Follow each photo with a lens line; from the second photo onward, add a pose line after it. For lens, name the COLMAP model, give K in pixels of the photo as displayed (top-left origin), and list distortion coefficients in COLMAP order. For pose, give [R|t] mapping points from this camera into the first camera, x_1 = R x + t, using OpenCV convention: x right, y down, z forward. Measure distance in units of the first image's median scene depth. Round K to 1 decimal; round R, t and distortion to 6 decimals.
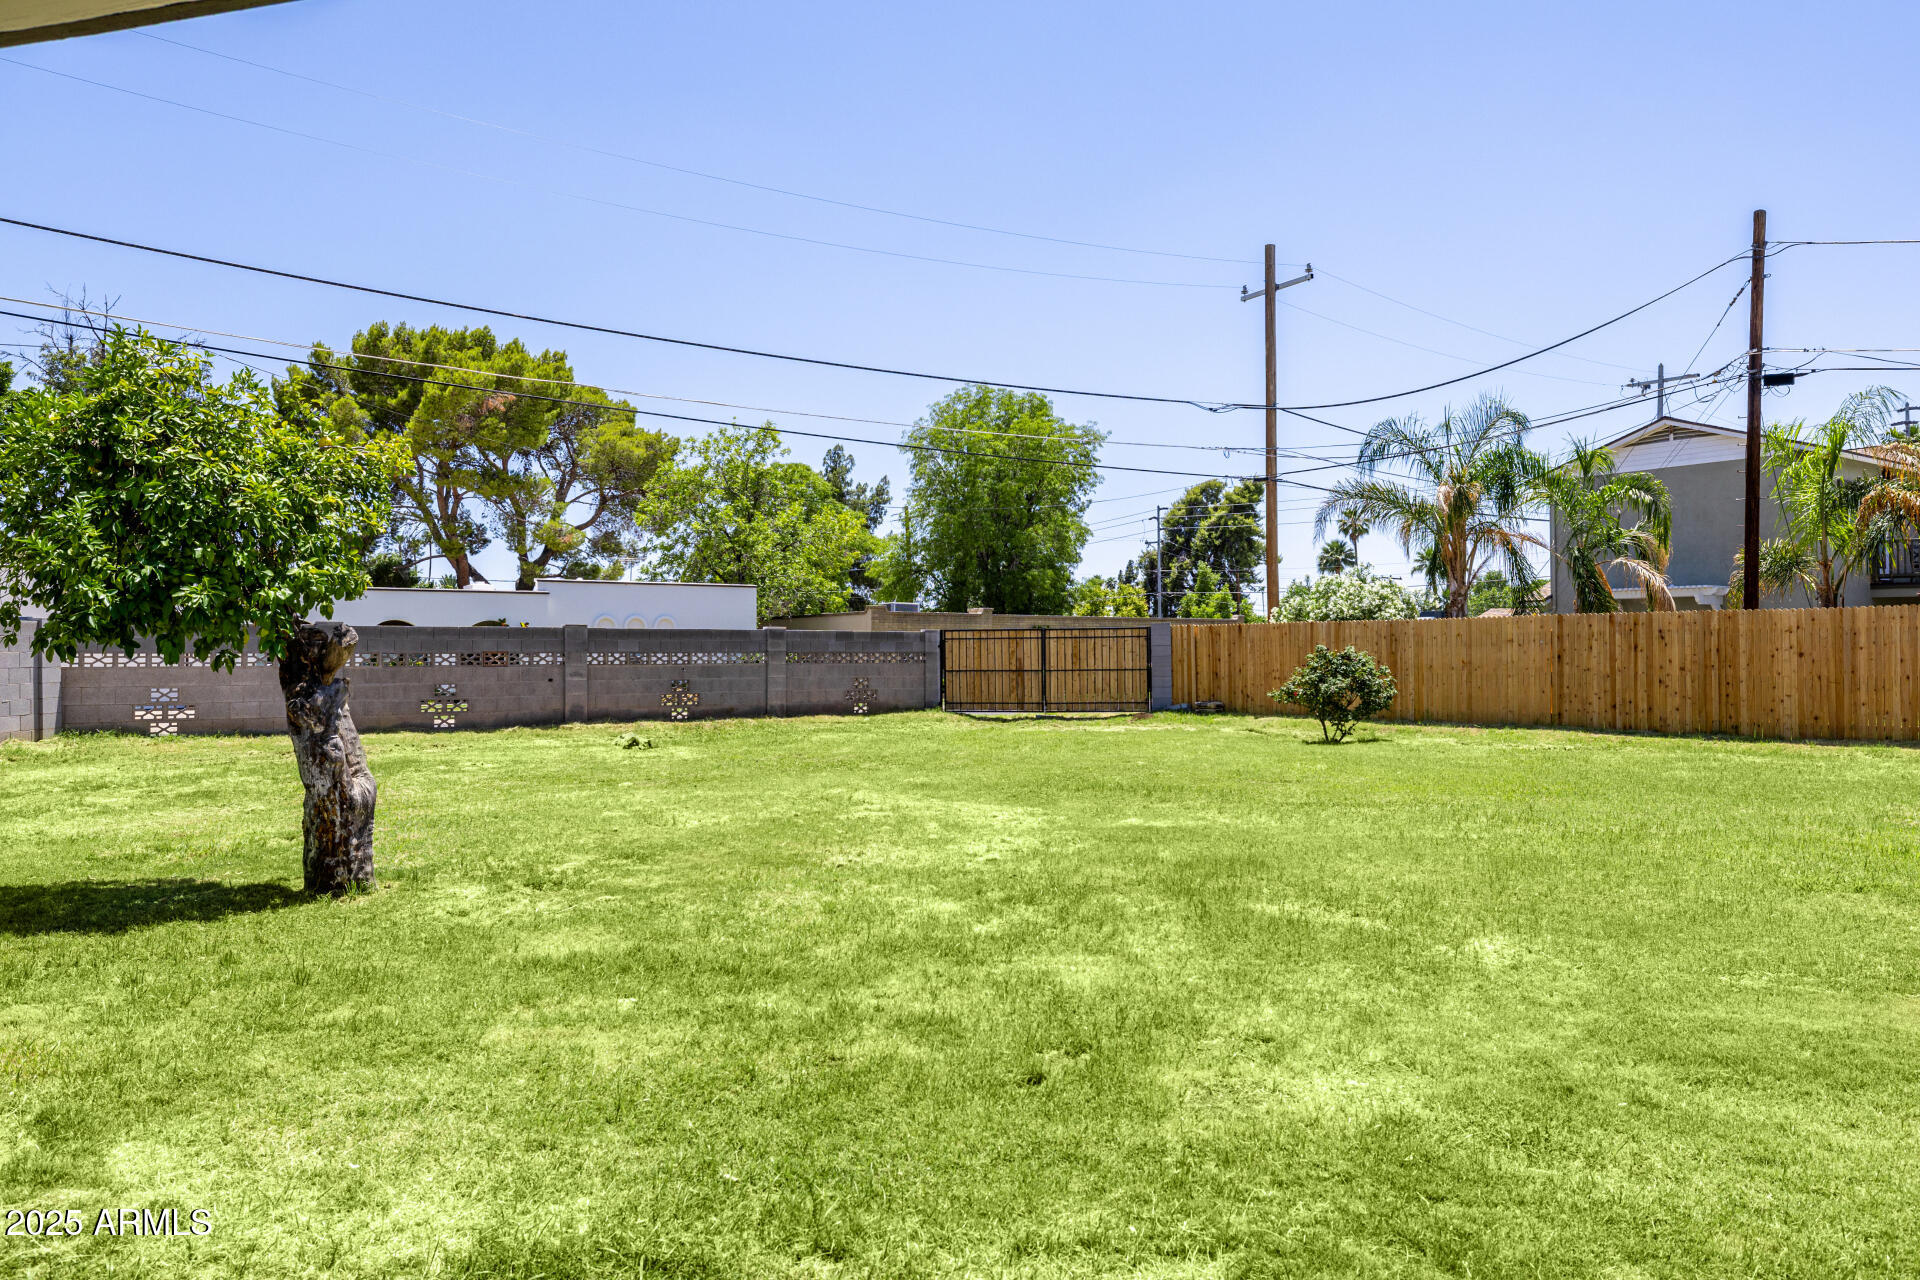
lens RADIAL K [[1322.8, 0, 960.4], [0, 1322.8, 622.0], [0, 0, 1]] dist [0.002747, 0.003921]
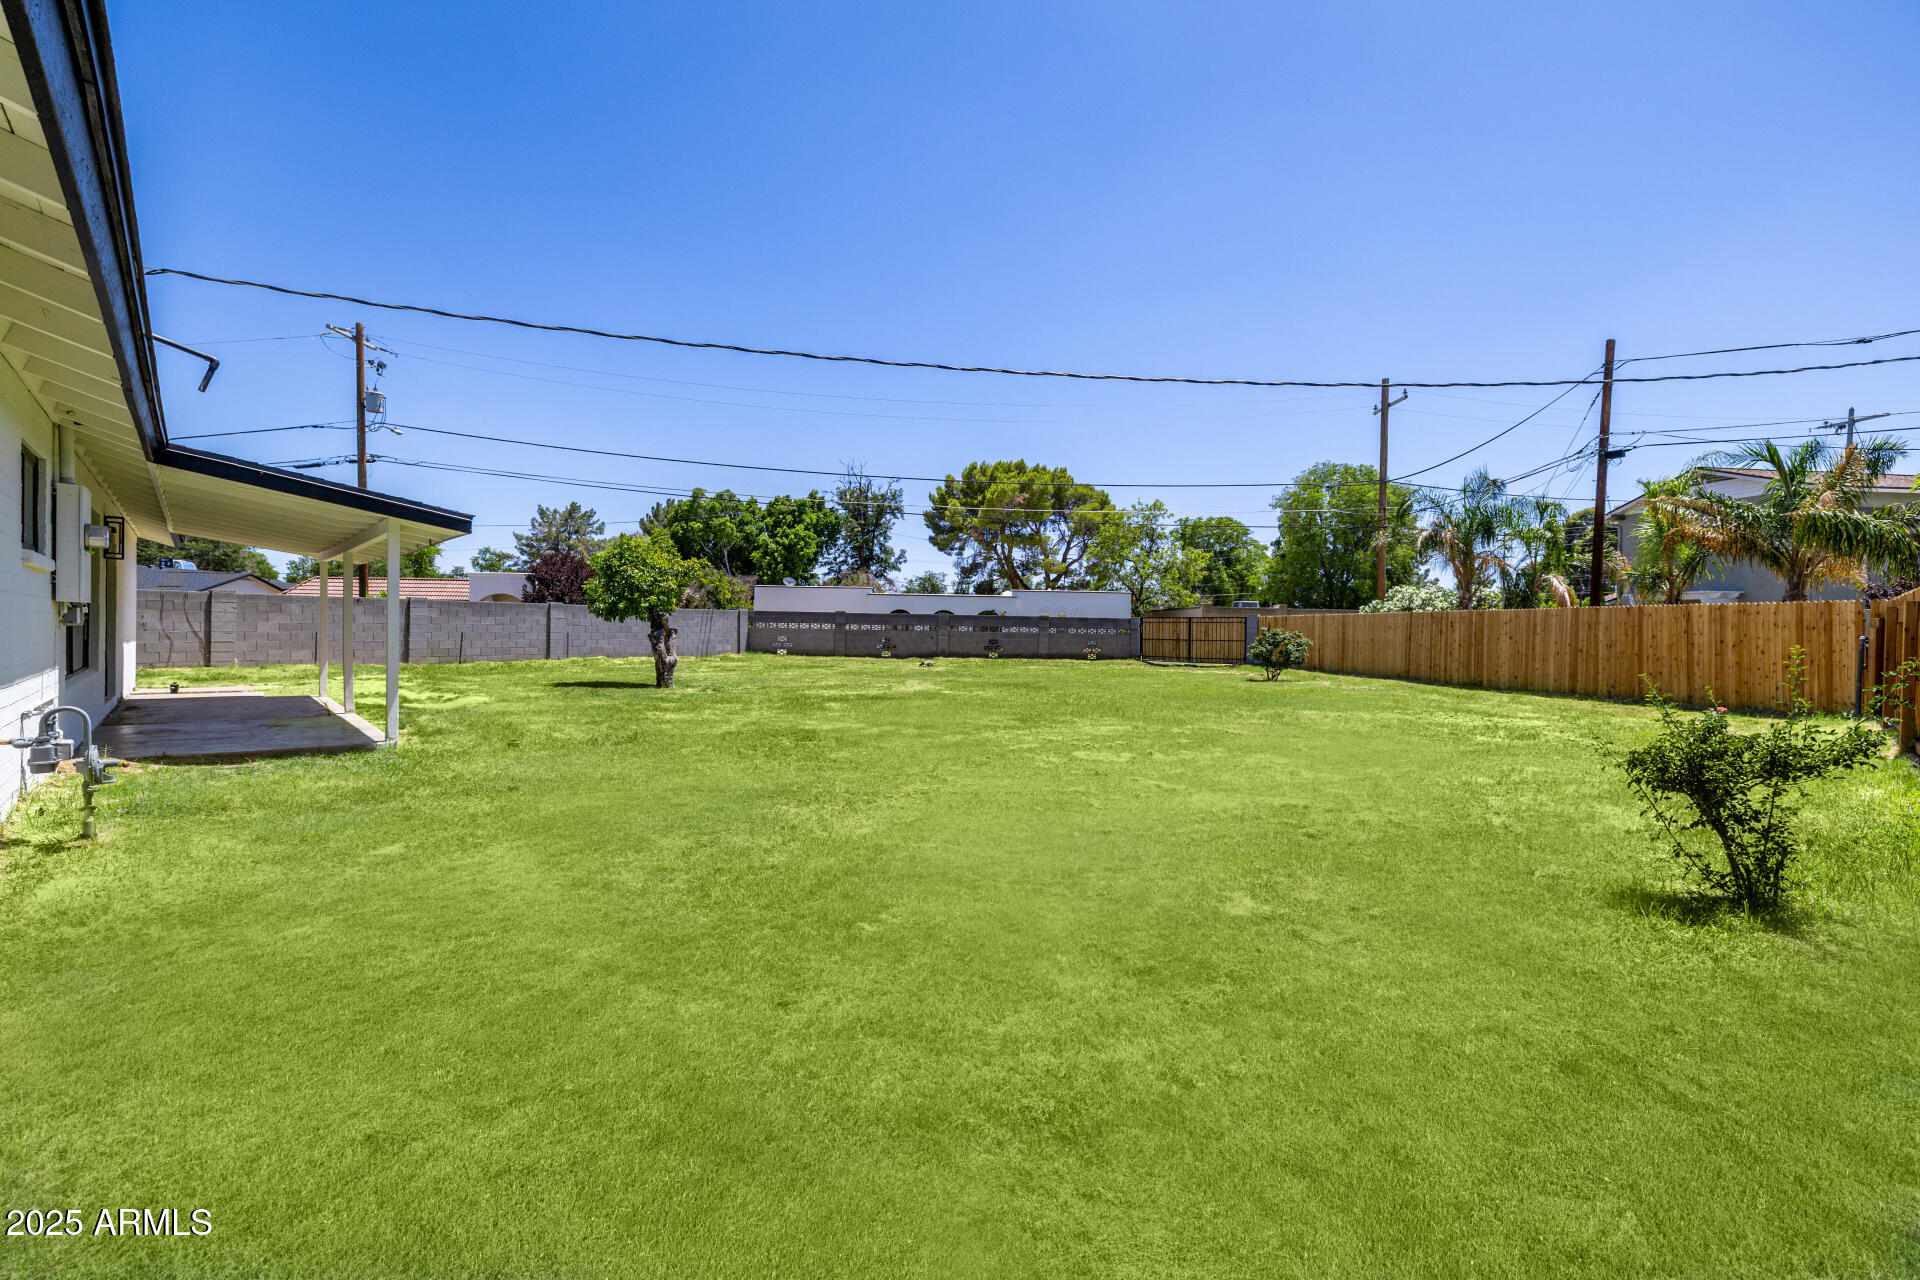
lens RADIAL K [[820.1, 0, 973.2], [0, 820.1, 632.0], [0, 0, 1]] dist [-0.002855, 0.001638]
pose [[0.854634, 0.019897, -0.518850, 0.391641], [-0.006799, 0.999609, 0.027134, -0.003516], [0.519187, -0.019662, 0.854435, -0.130076]]
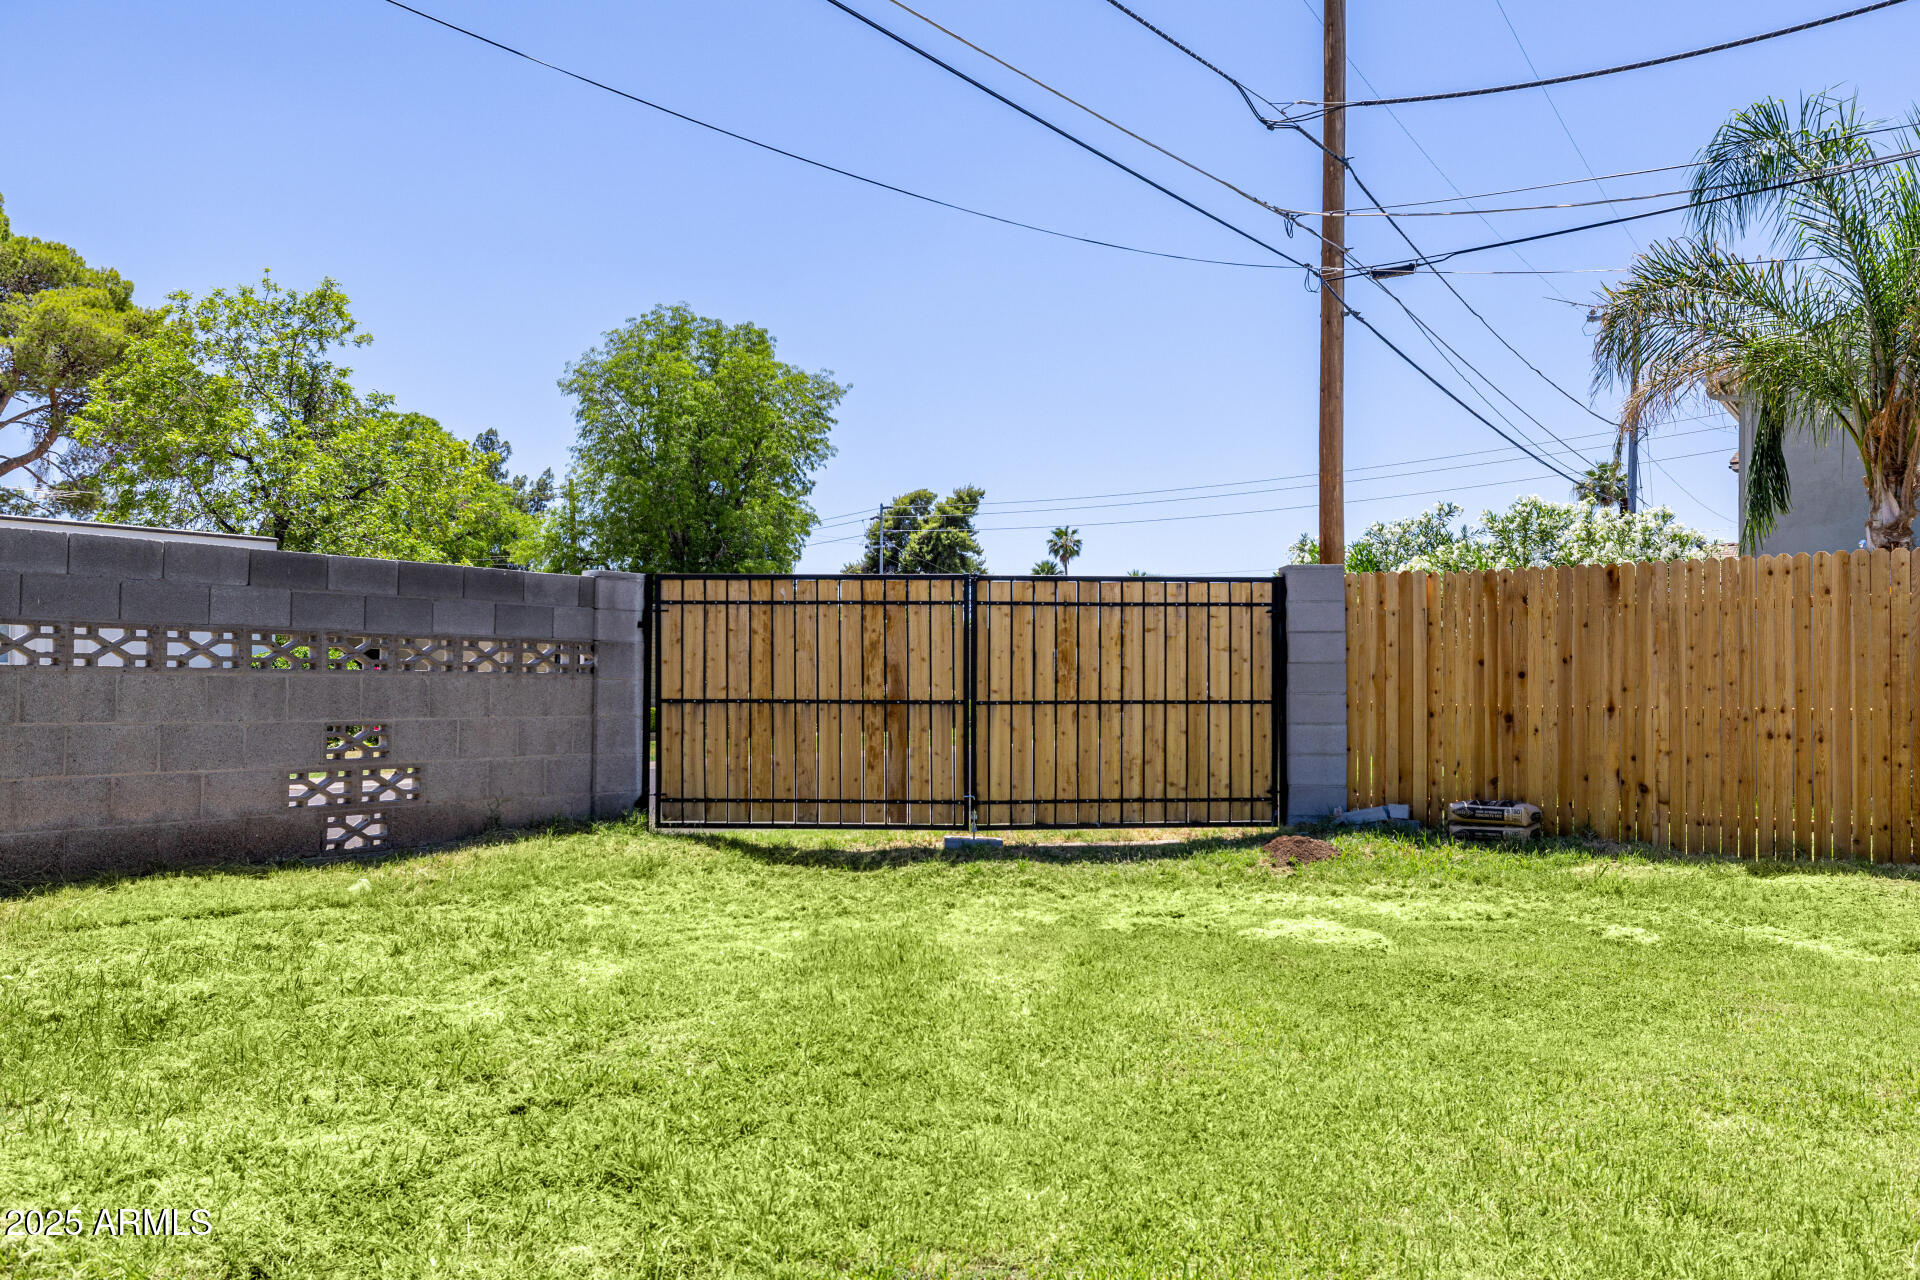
lens RADIAL K [[1223.5, 0, 952.5], [0, 1223.5, 678.0], [0, 0, 1]] dist [-0.017230, -0.002567]
pose [[0.966621, 0.012392, 0.255911, -0.018579], [-0.018066, 0.999640, 0.019833, 0.024217], [-0.255573, -0.023794, 0.966497, 0.696761]]
